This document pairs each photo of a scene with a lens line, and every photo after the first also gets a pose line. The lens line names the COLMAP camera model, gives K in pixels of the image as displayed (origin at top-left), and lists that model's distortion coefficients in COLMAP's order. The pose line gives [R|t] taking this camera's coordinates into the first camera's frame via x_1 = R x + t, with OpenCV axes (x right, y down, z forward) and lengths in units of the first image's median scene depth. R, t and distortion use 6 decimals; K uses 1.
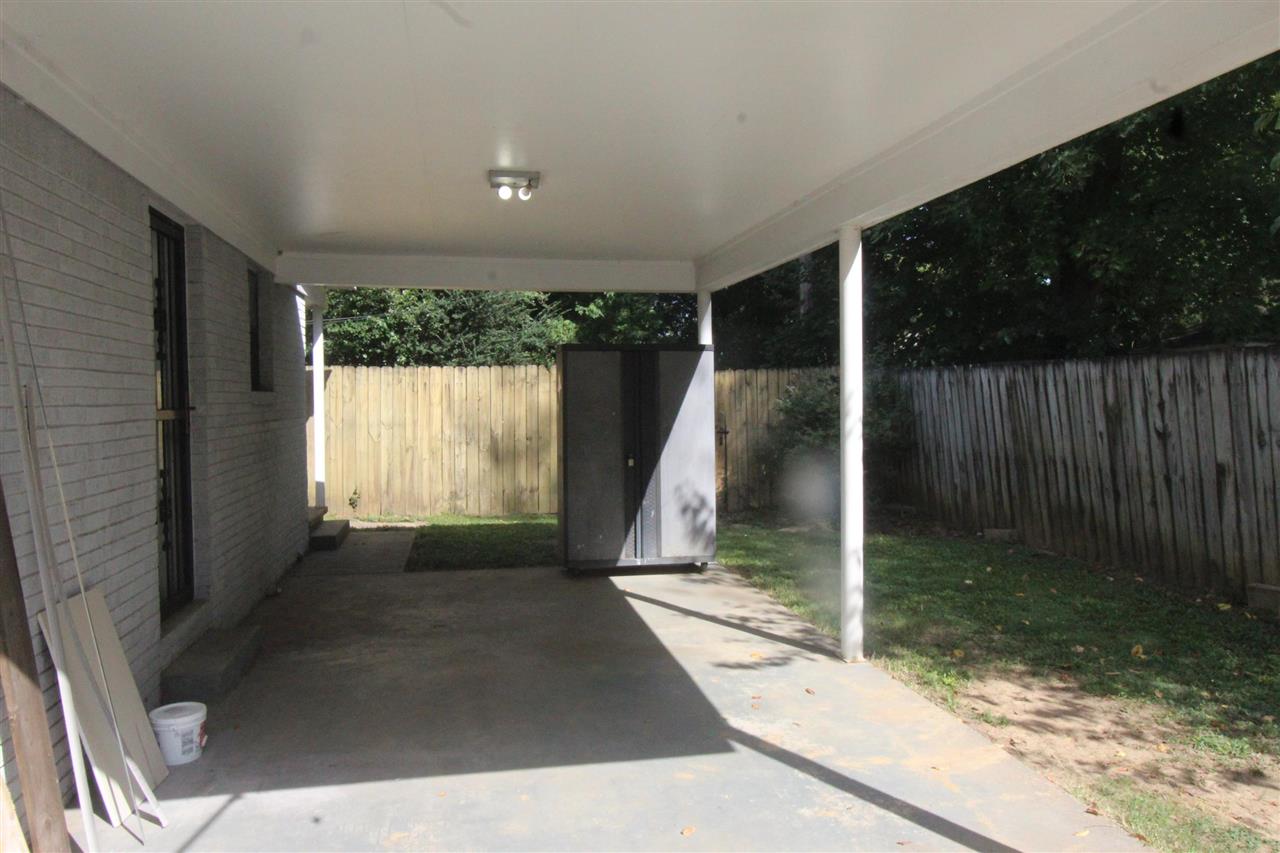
lens RADIAL K [[928.4, 0, 639.3], [0, 928.4, 419.8], [0, 0, 1]] dist [-0.007207, 0.003721]
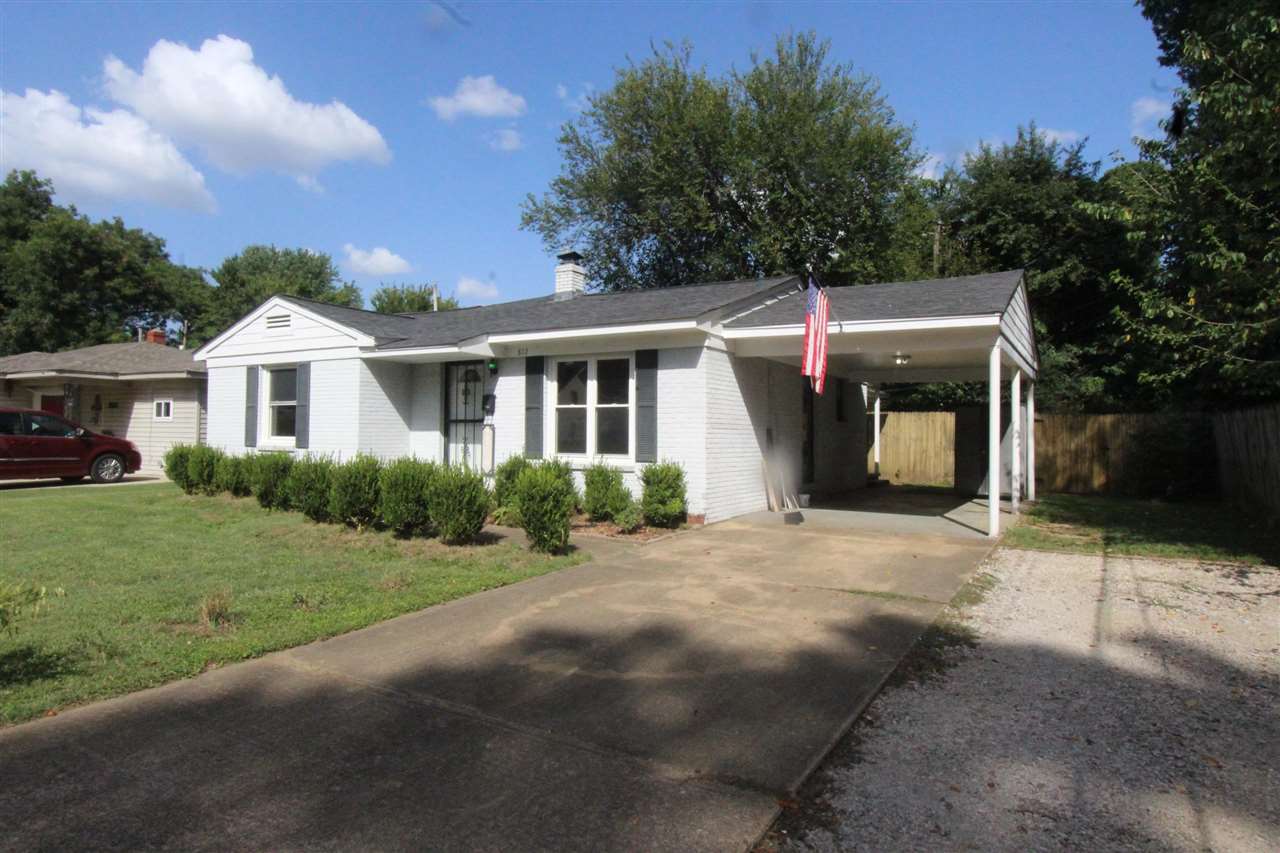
lens RADIAL K [[780.1, 0, 627.5], [0, 780.1, 414.7], [0, 0, 1]] dist [-0.013779, 0.005840]
pose [[0.733399, 0.001652, -0.679797, 0.524737], [-0.035453, 0.998729, -0.035821, 0.040813], [0.678874, 0.050372, 0.732525, -0.857026]]
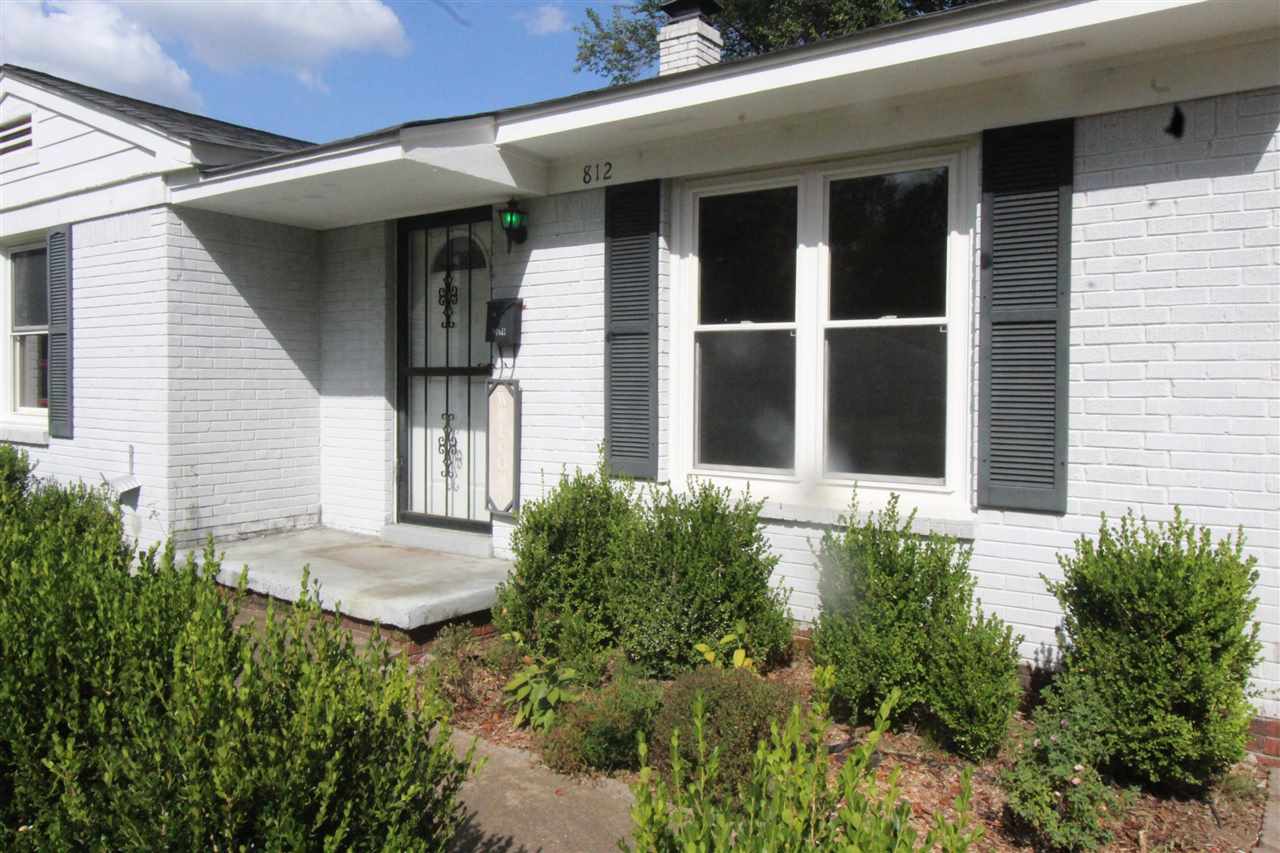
lens RADIAL K [[928.4, 0, 642.3], [0, 928.4, 416.4], [0, 0, 1]] dist [-0.007207, 0.003721]
pose [[0.690630, 0.041059, -0.722042, -0.074786], [-0.037855, 0.999071, 0.020604, 0.025295], [0.722217, 0.013103, 0.691543, -0.380216]]
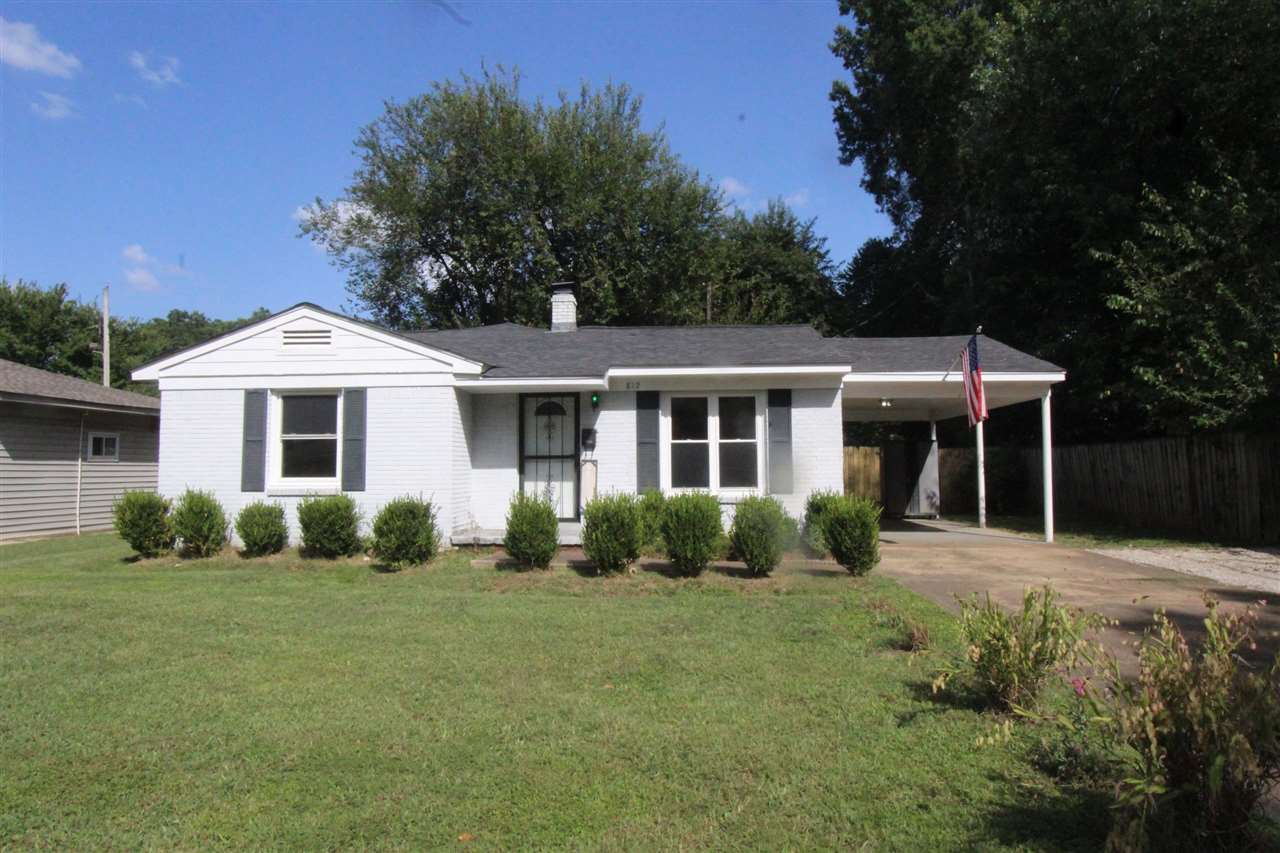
lens RADIAL K [[825.2, 0, 626.1], [0, 825.2, 415.5], [0, 0, 1]] dist [-0.018229, -0.005578]
pose [[0.967304, -0.012180, -0.253326, -0.159518], [-0.011145, 0.995840, -0.090437, 0.066368], [0.253374, 0.090303, 0.963144, -1.329944]]
